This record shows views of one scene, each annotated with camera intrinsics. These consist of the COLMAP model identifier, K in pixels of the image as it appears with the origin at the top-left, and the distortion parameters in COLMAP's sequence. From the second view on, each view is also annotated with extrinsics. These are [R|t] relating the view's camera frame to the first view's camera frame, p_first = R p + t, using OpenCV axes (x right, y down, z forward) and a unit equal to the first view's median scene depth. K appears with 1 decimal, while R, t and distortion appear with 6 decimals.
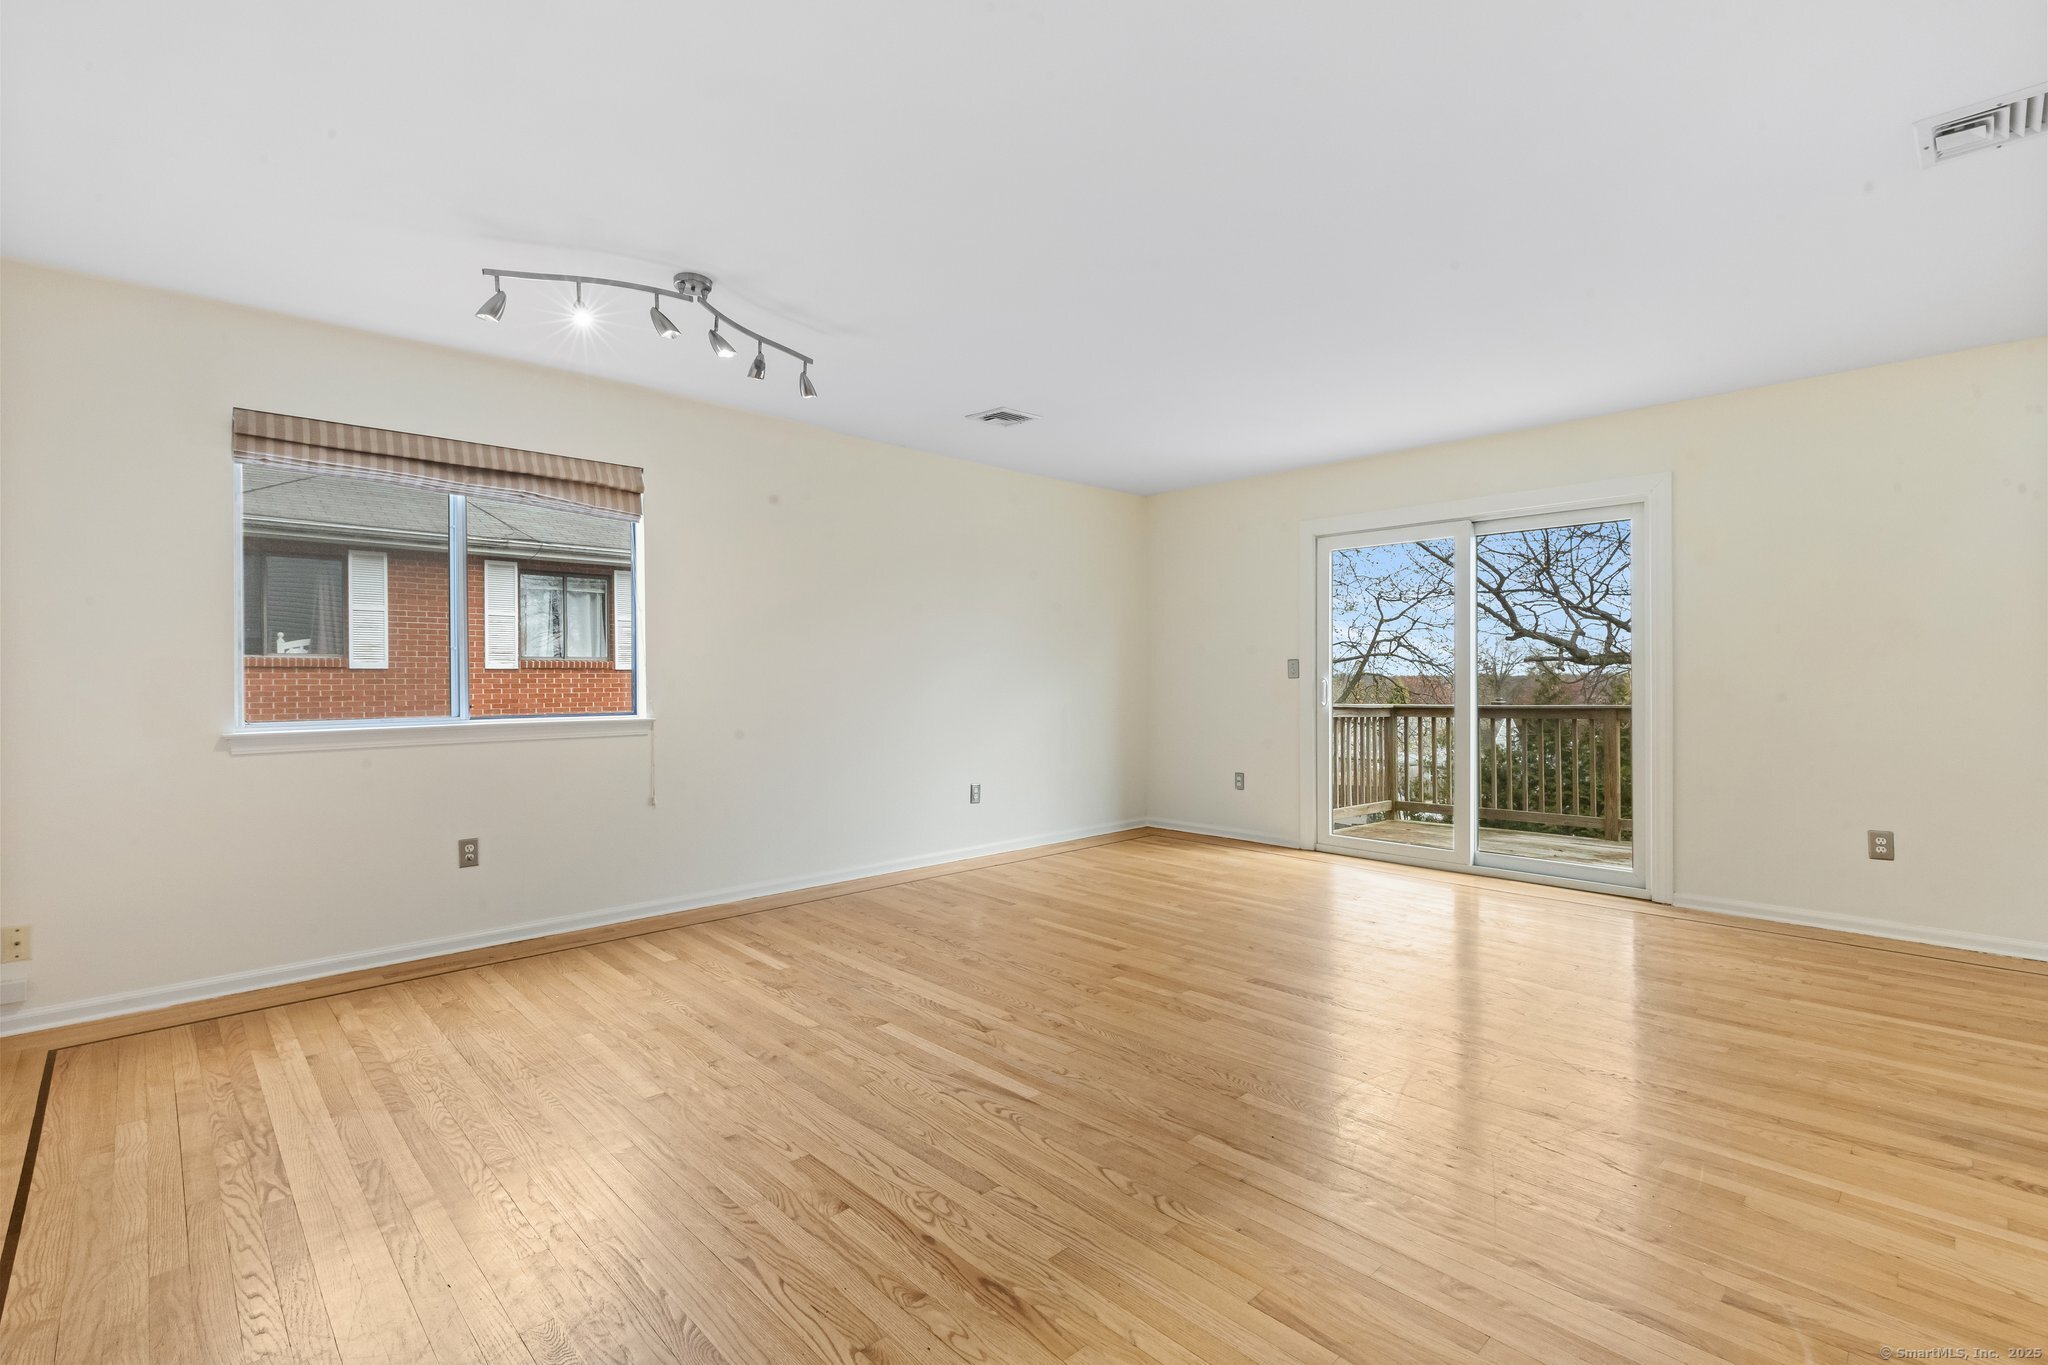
lens RADIAL K [[925.1, 0, 1012.8], [0, 925.1, 681.2], [0, 0, 1]] dist [0.006780, -0.000264]
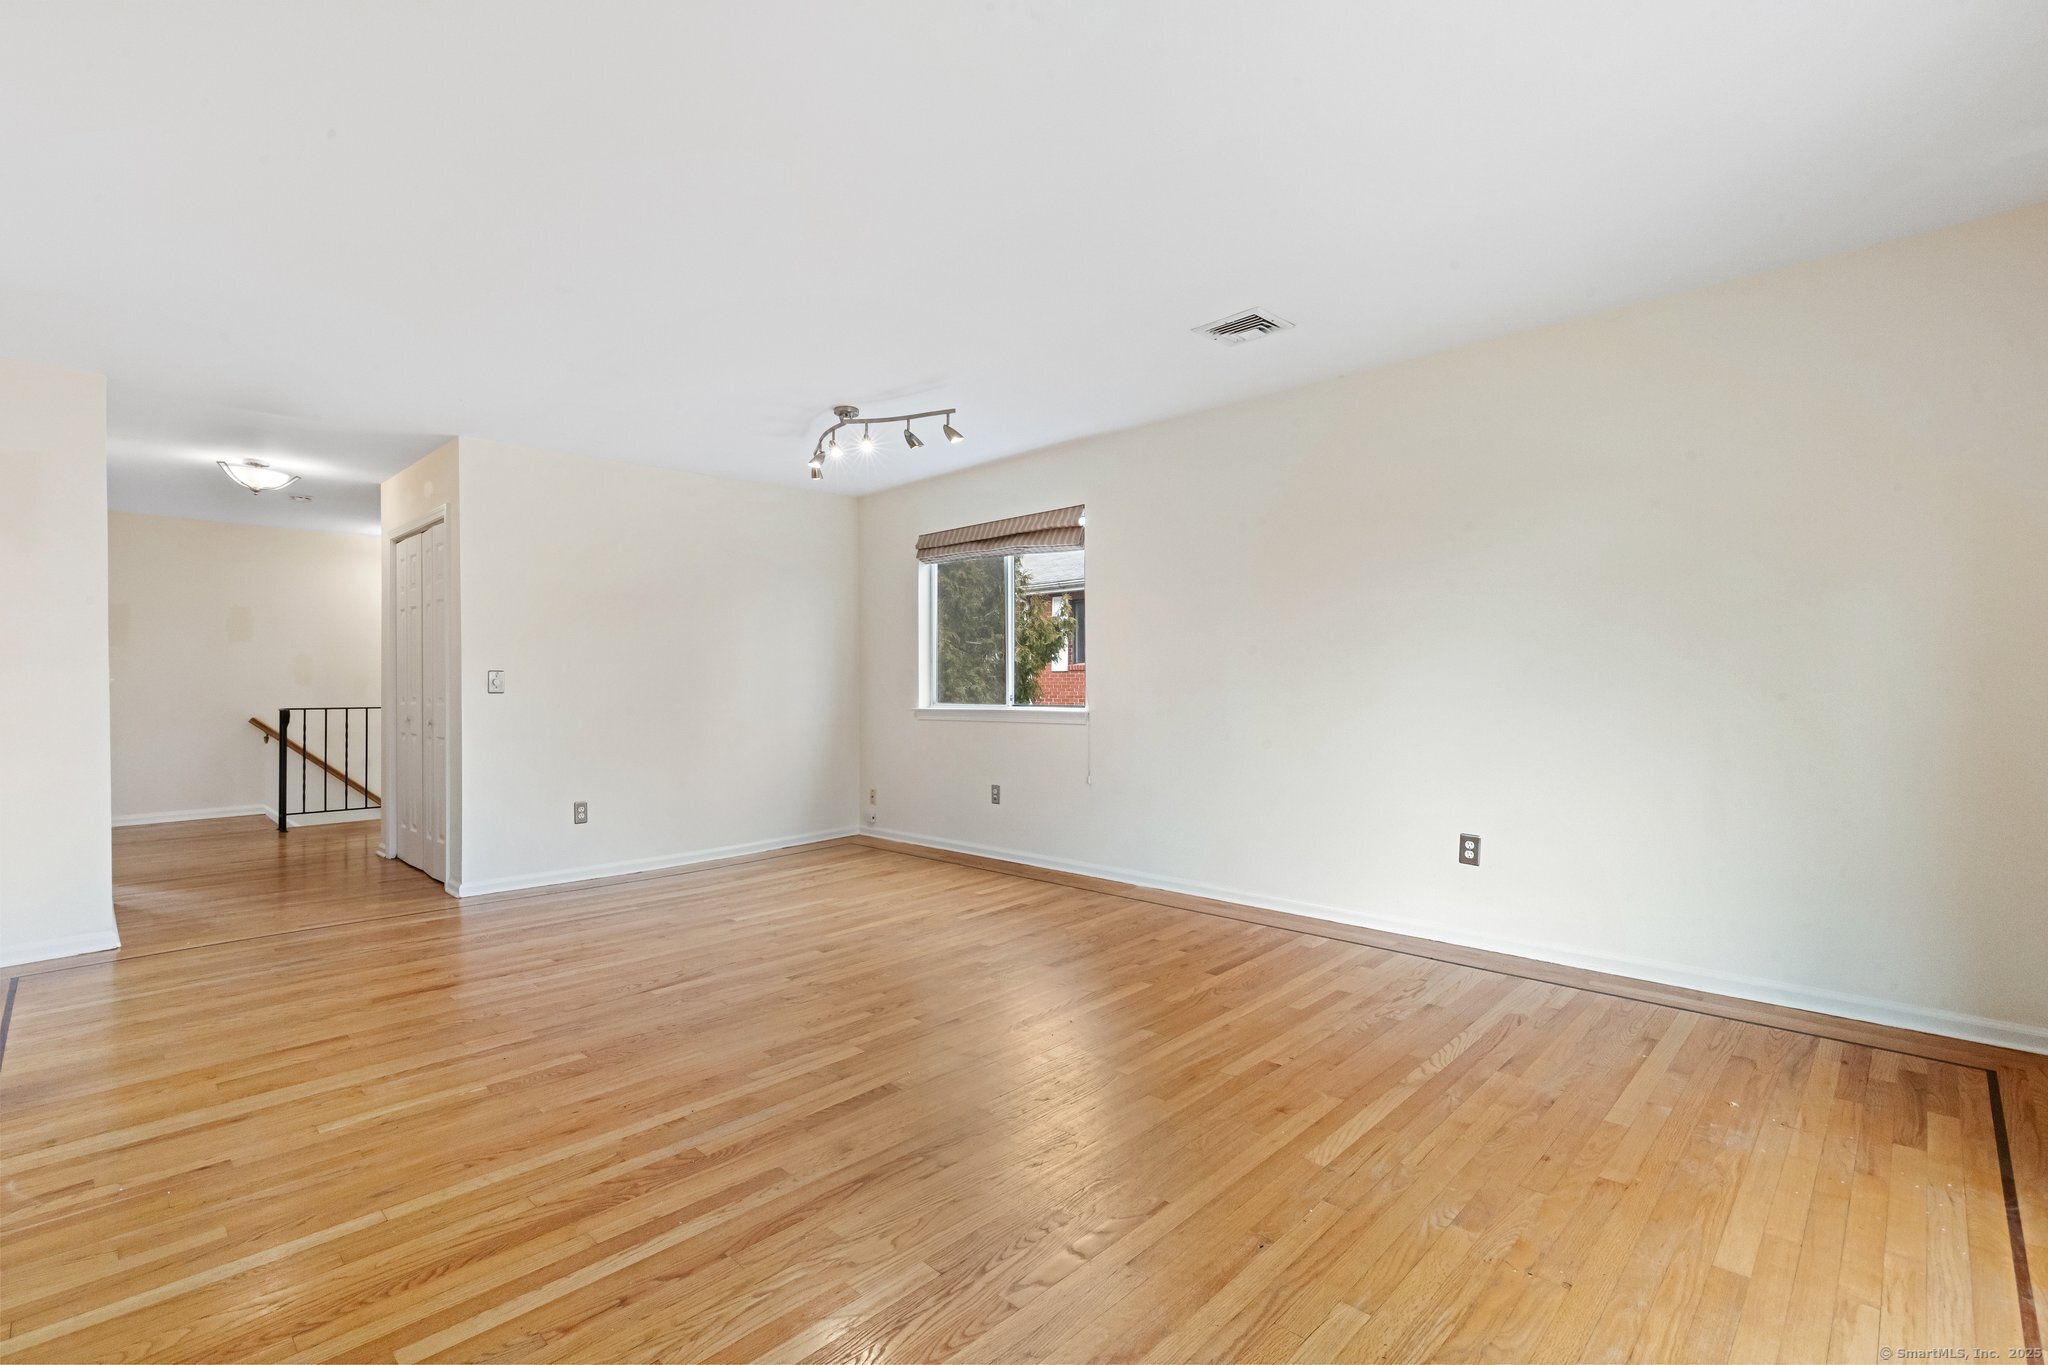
lens RADIAL K [[925.1, 0, 1012.8], [0, 925.1, 681.2], [0, 0, 1]] dist [0.006780, -0.000264]
pose [[0.039125, 0.005308, -0.999220, 0.945905], [0.004129, 0.999976, 0.005473, -0.006453], [0.999226, -0.004340, 0.039102, 1.005373]]
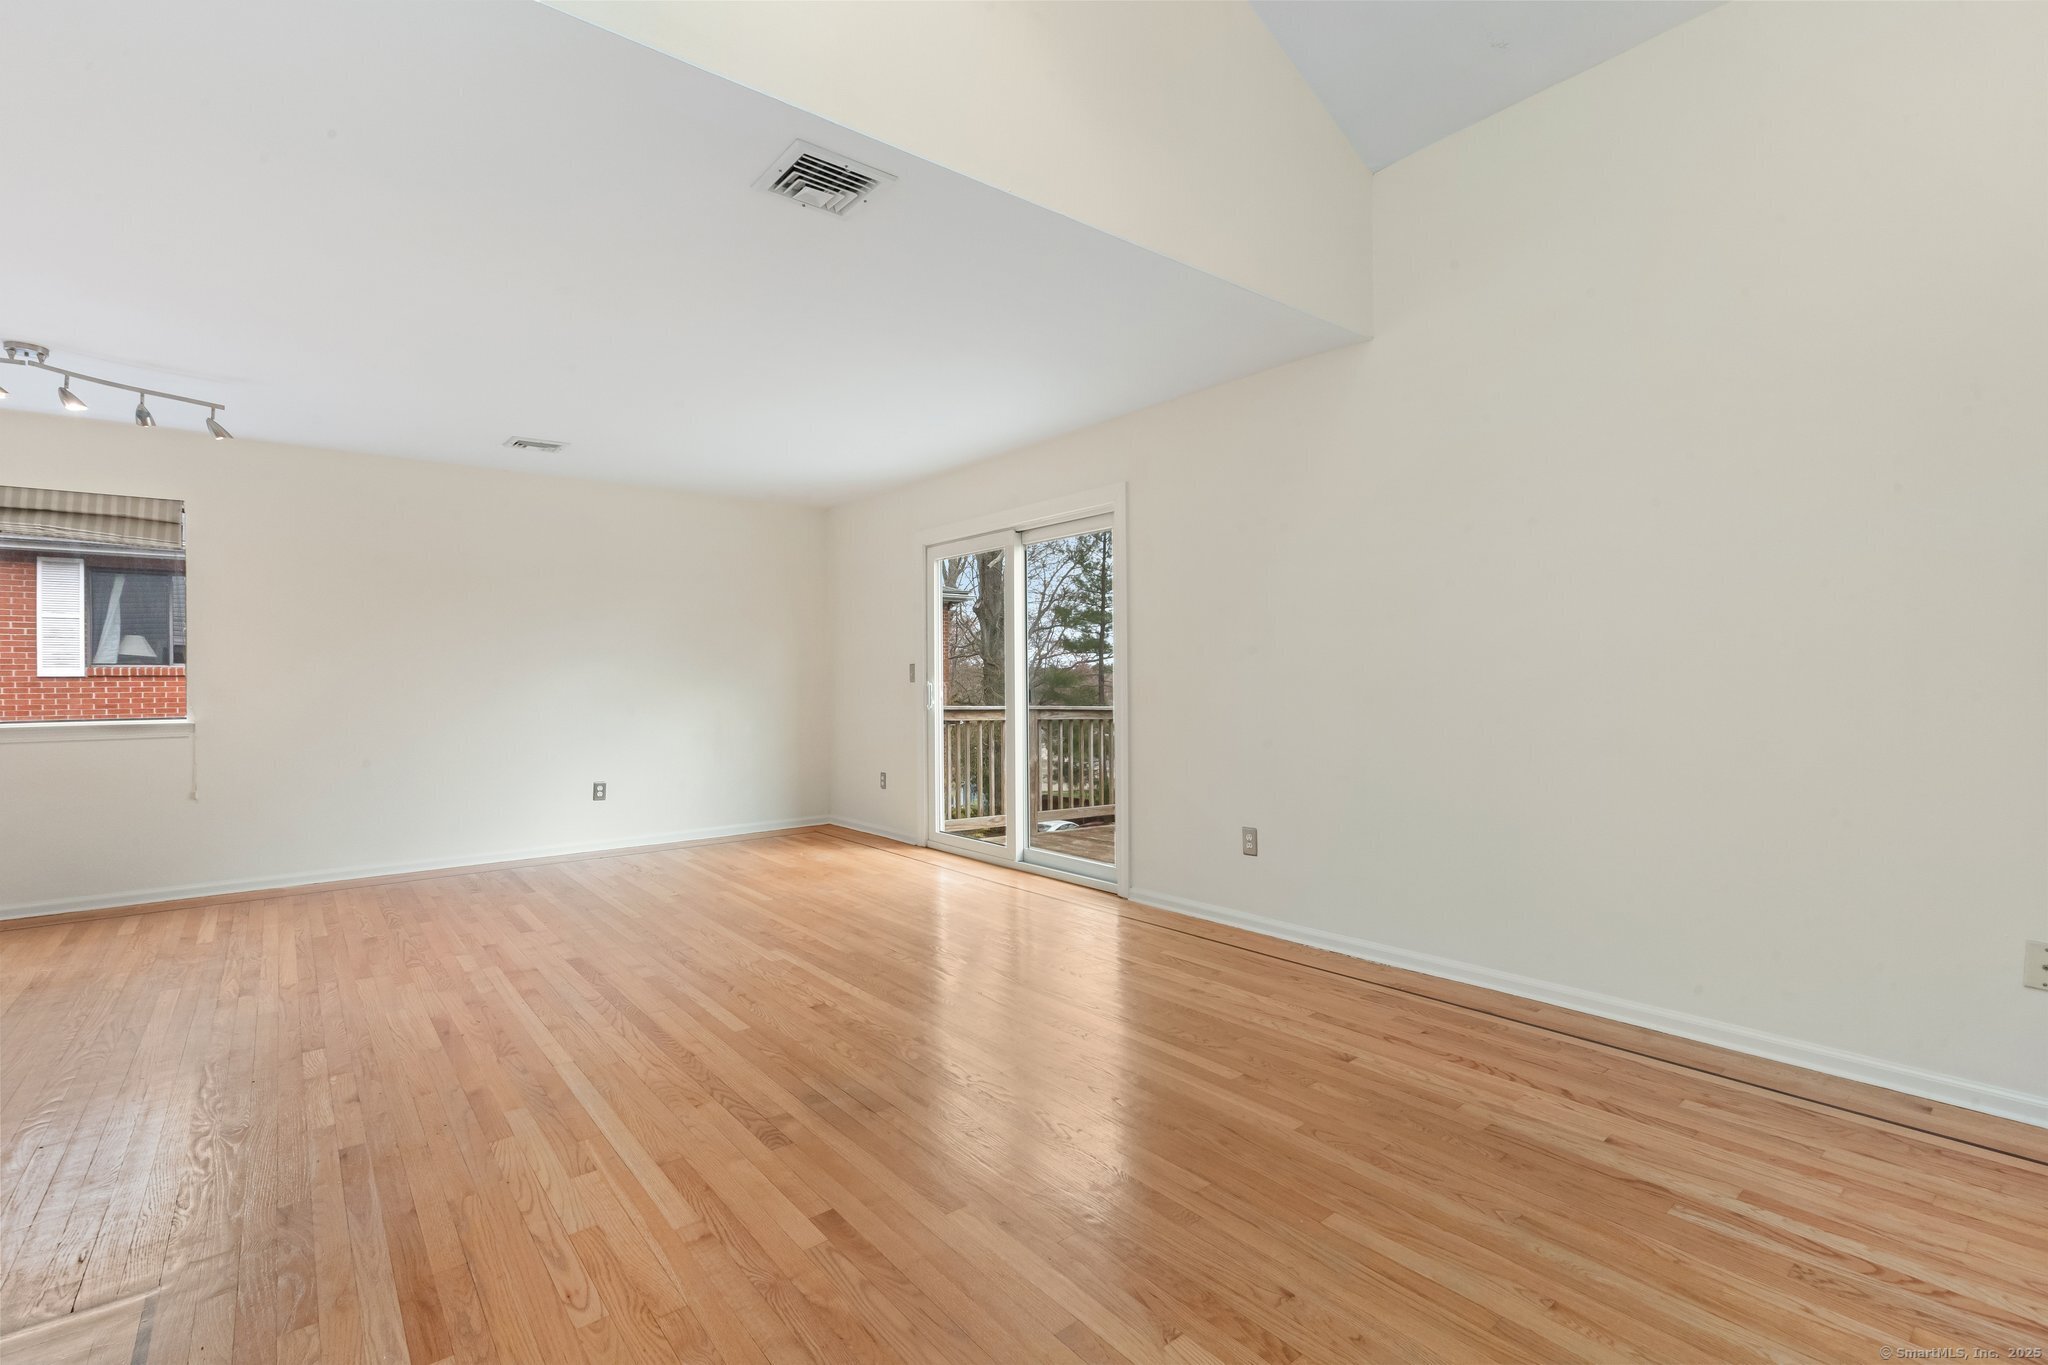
lens RADIAL K [[925.1, 0, 1012.8], [0, 925.1, 681.2], [0, 0, 1]] dist [0.006780, -0.000264]
pose [[0.996370, -0.006569, -0.084869, 0.823256], [0.006391, 0.999977, -0.002375, -0.001114], [0.084883, 0.001824, 0.996389, -0.050733]]
